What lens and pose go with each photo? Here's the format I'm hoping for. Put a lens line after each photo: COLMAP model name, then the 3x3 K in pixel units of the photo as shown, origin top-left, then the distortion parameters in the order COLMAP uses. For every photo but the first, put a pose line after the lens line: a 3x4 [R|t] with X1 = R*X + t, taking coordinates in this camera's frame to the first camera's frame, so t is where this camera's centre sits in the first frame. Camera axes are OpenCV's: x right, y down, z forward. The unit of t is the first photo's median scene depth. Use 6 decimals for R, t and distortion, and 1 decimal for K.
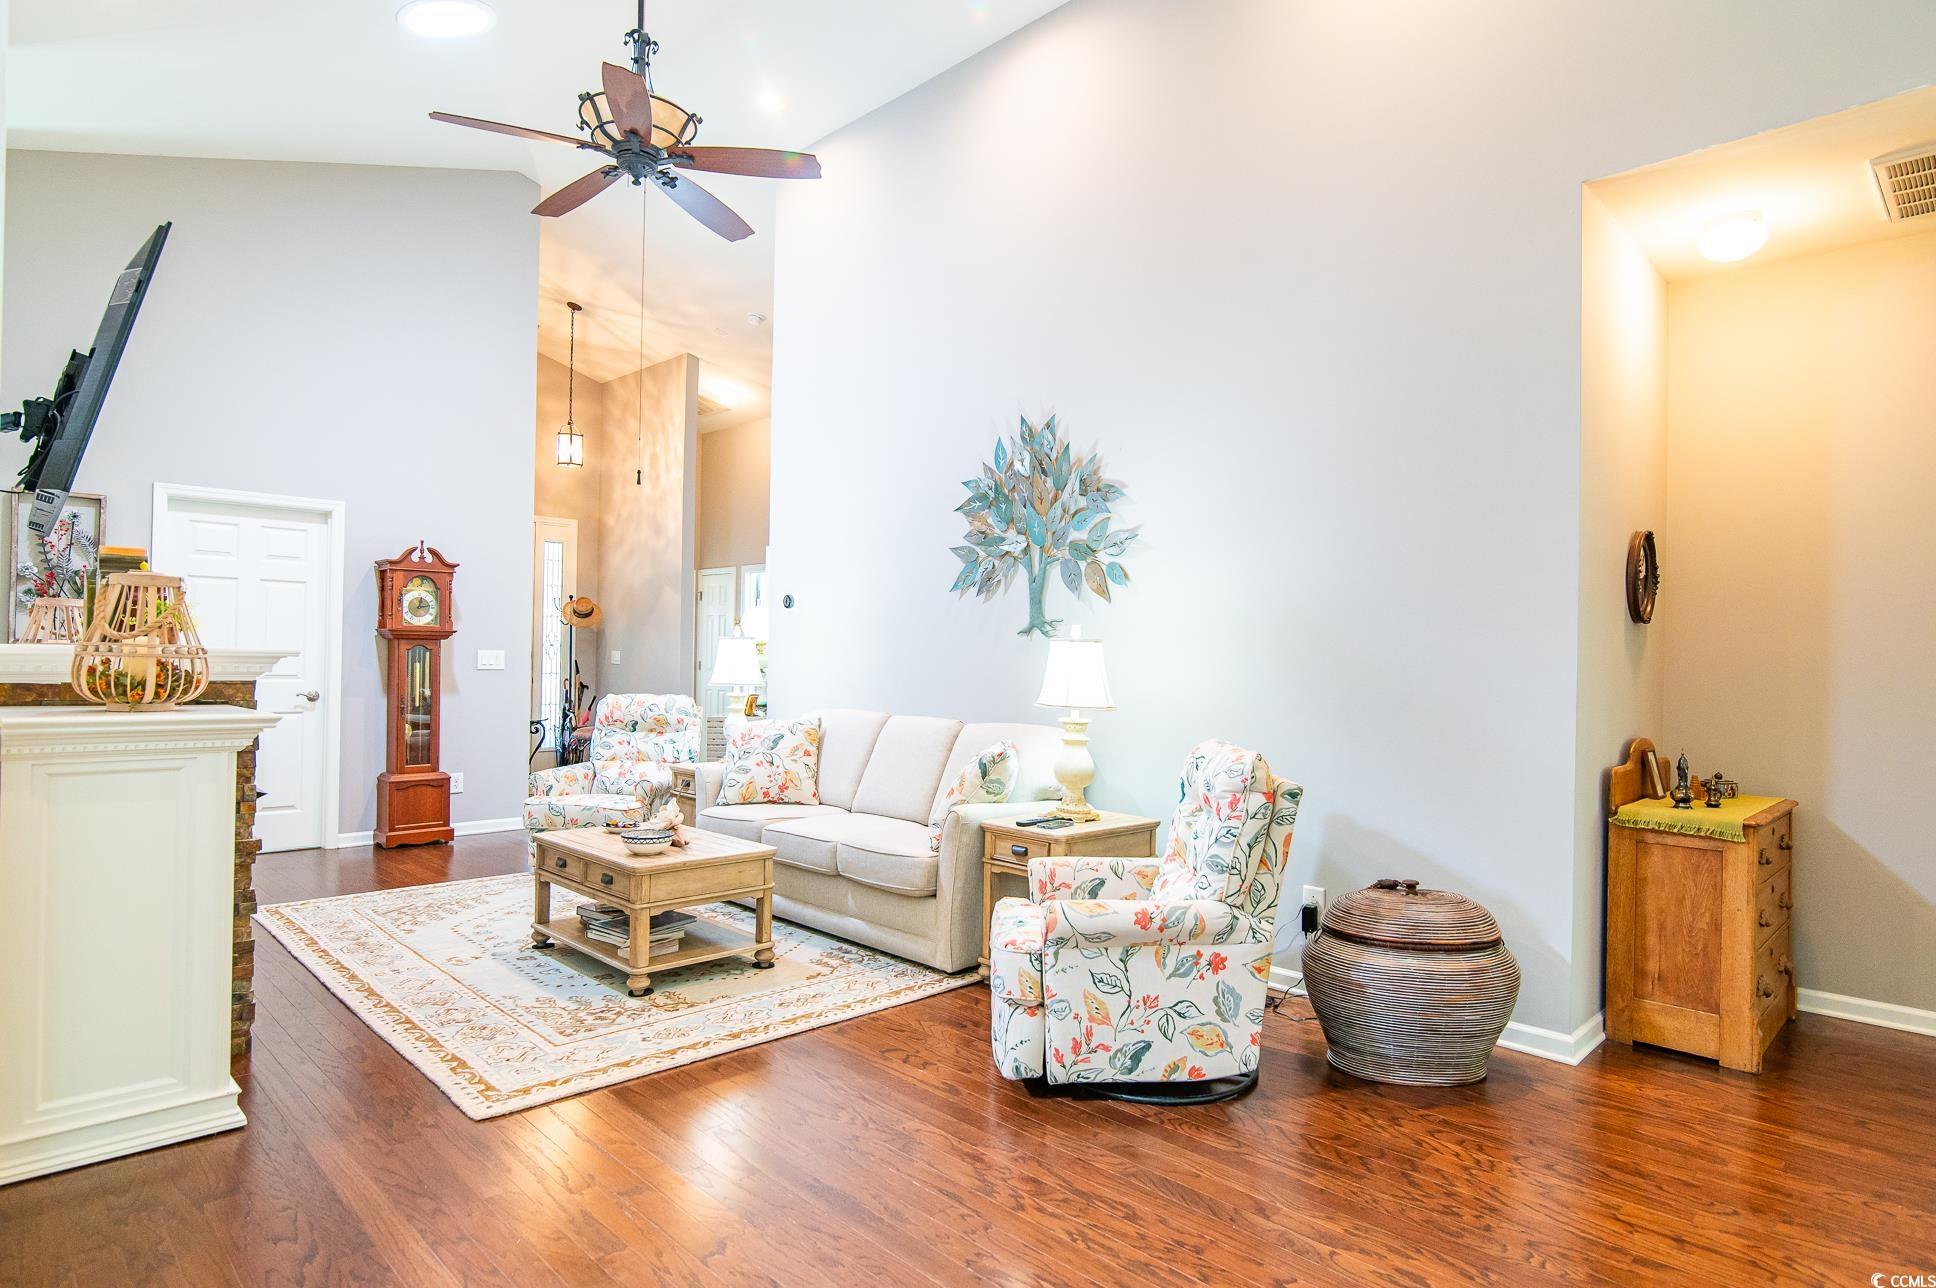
lens RADIAL K [[1043.8, 0, 959.0], [0, 1043.8, 650.1], [0, 0, 1]] dist [-0.002562, -0.000265]
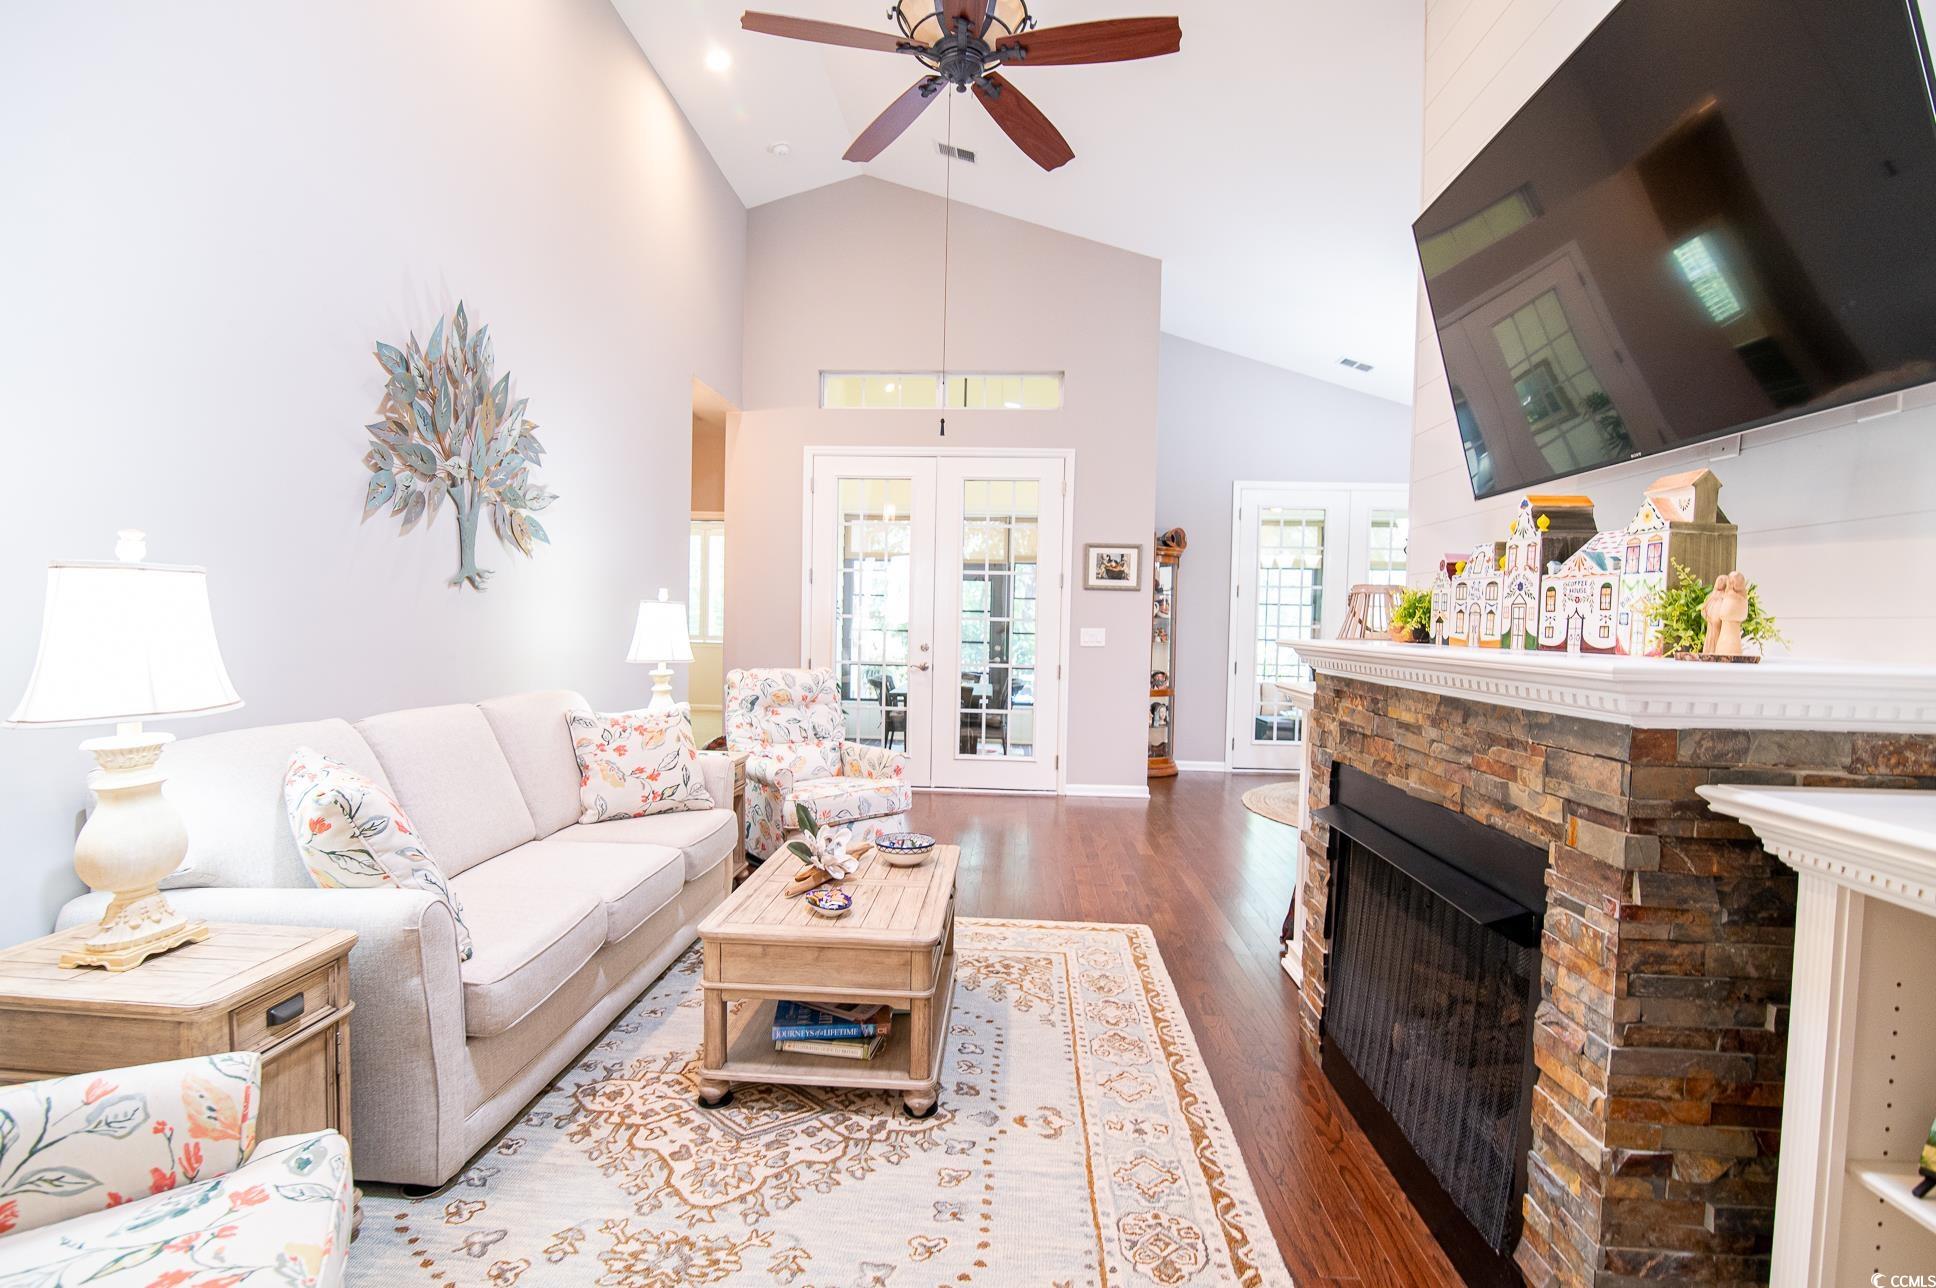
lens RADIAL K [[884.0, 0, 966.4], [0, 884.0, 655.3], [0, 0, 1]] dist [-0.017791, 0.000577]
pose [[-0.670296, -0.059654, 0.739692, -0.883441], [-0.038678, 0.998217, 0.045454, -0.009861], [-0.741085, 0.001858, -0.671408, 1.493025]]
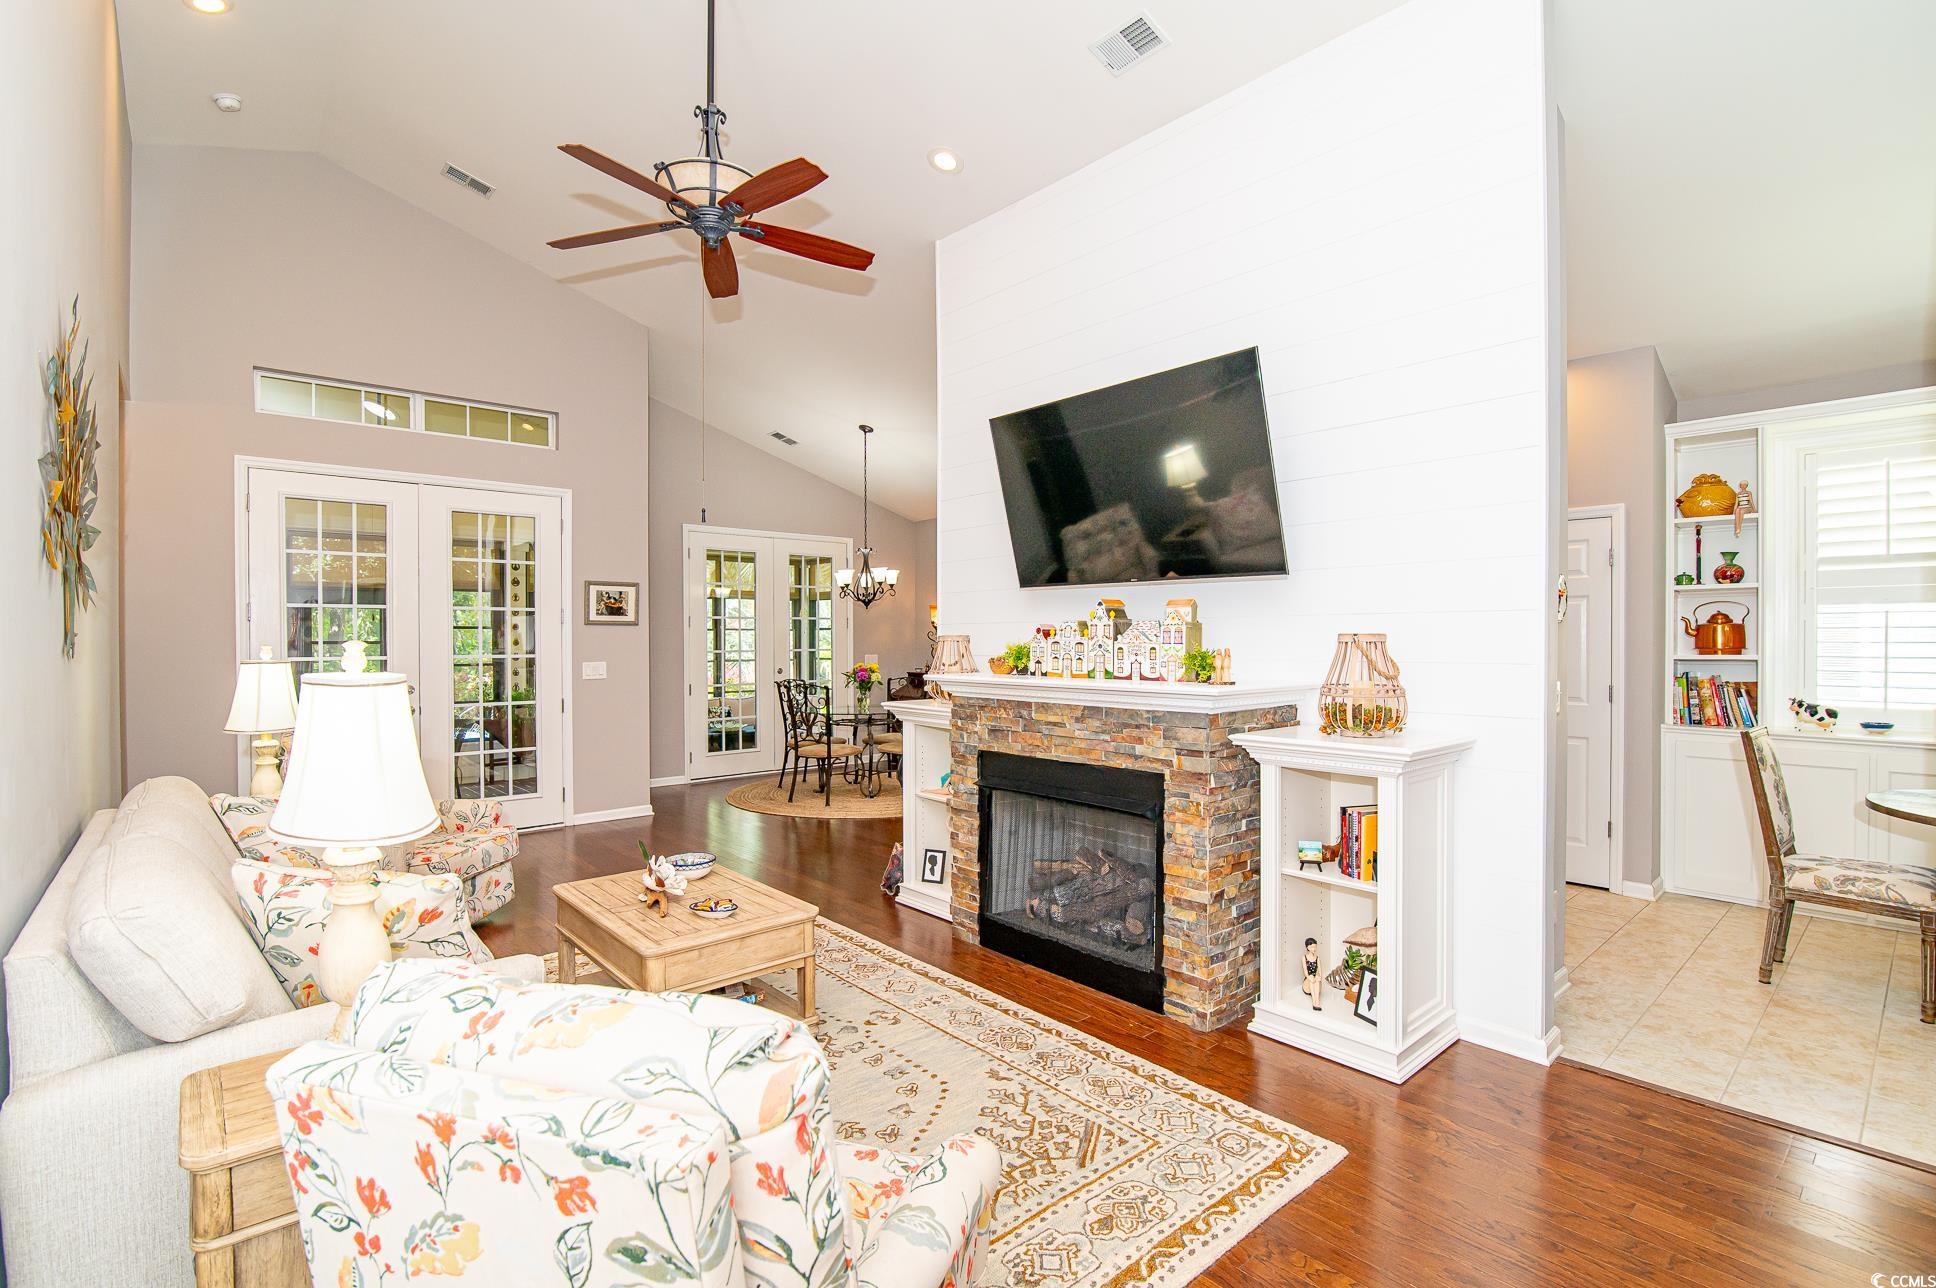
lens RADIAL K [[884.0, 0, 963.3], [0, 884.0, 649.5], [0, 0, 1]] dist [-0.017791, 0.000577]
pose [[-0.998439, -0.013820, 0.054120, -0.627889], [-0.013572, 0.999896, 0.004930, -0.037313], [-0.054183, 0.004187, -0.998522, 1.900792]]
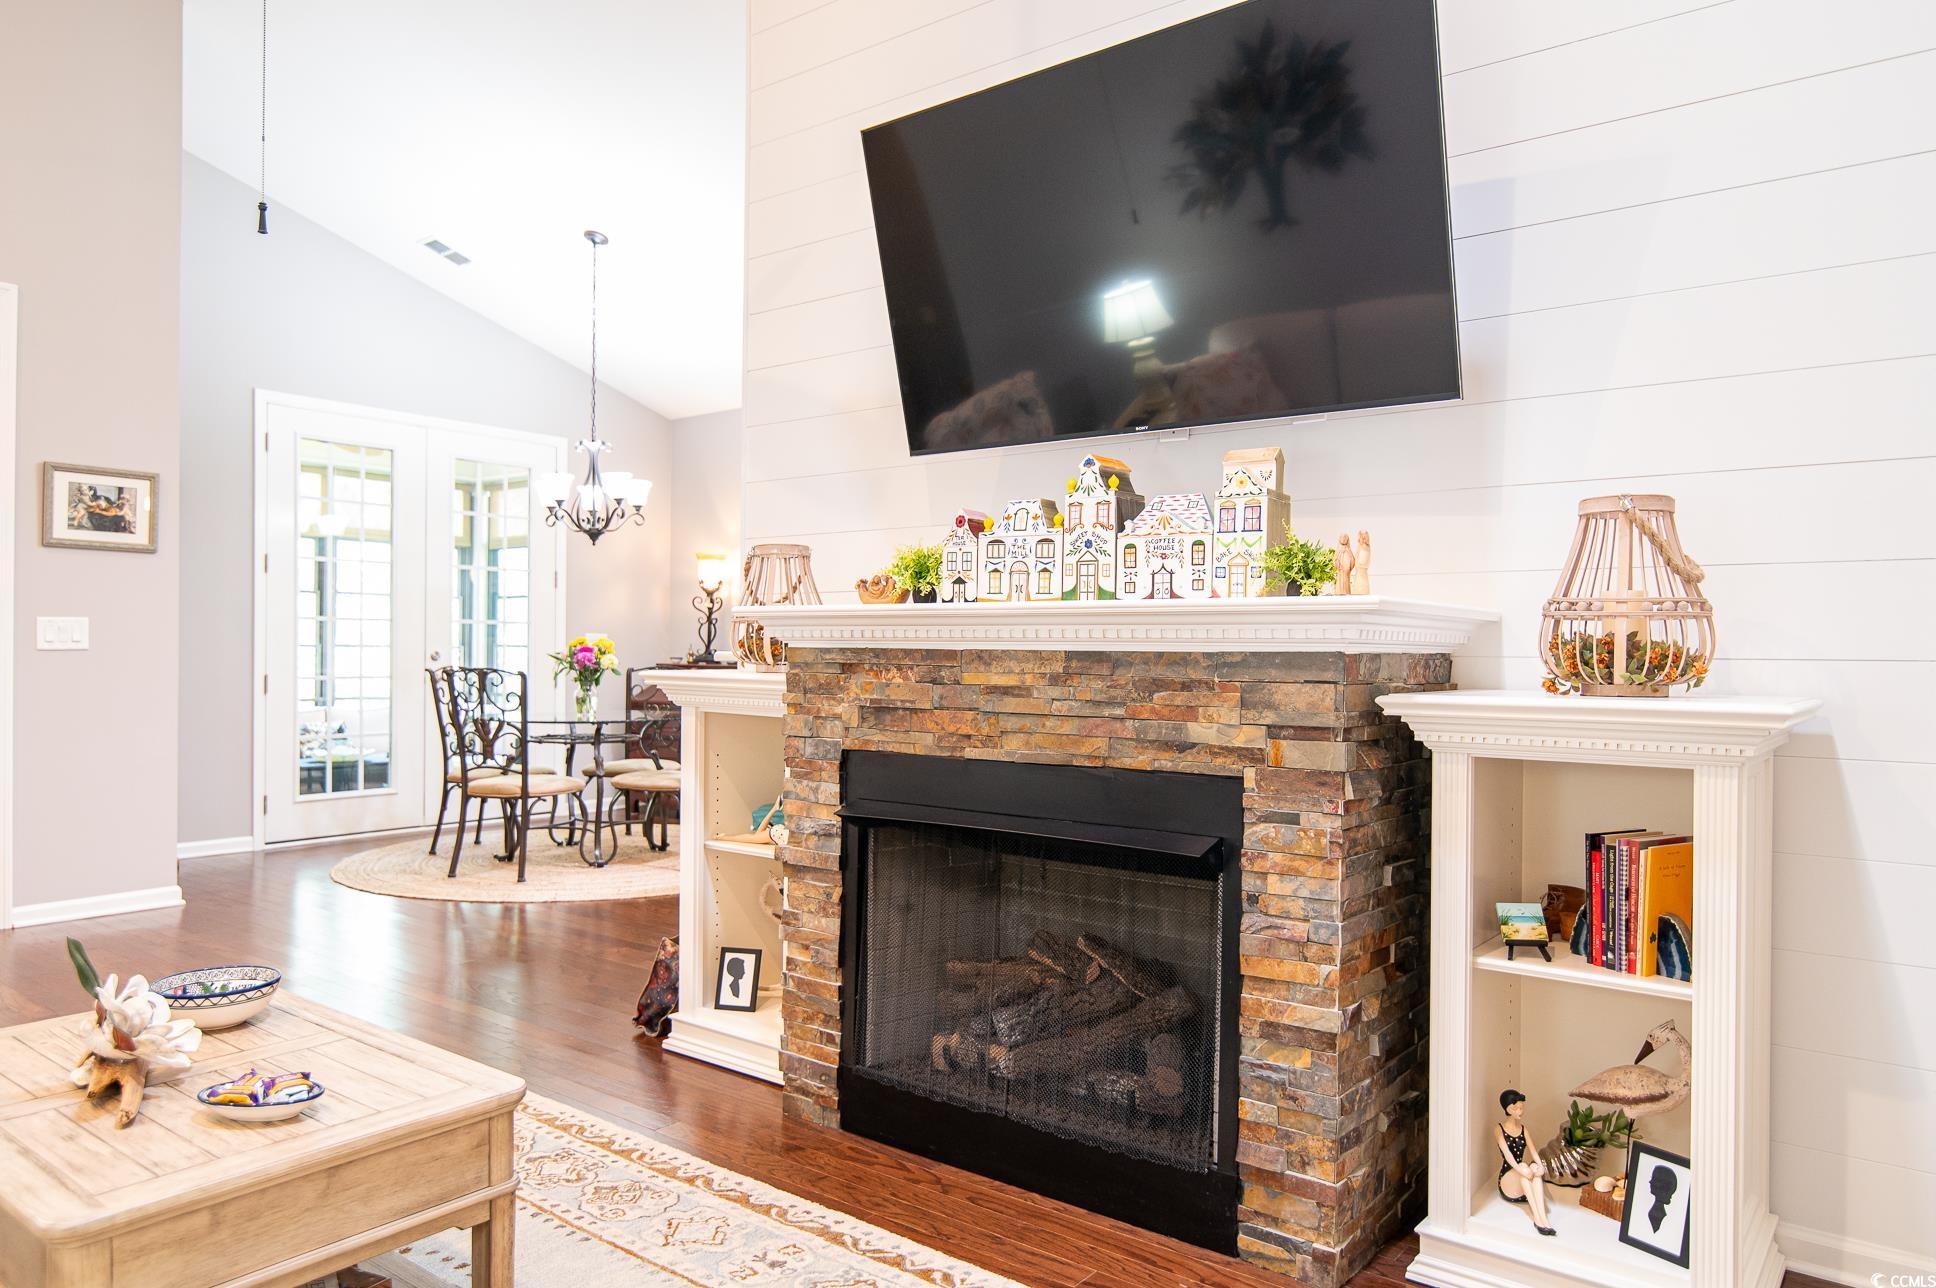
lens RADIAL K [[1271.2, 0, 959.5], [0, 1271.2, 660.1], [0, 0, 1]] dist [-0.002935, 0.003087]
pose [[-0.990835, -0.024634, -0.132816, -0.557639], [-0.024485, 0.999696, -0.002760, 0.031749], [0.132844, 0.000518, -0.991137, 1.636745]]
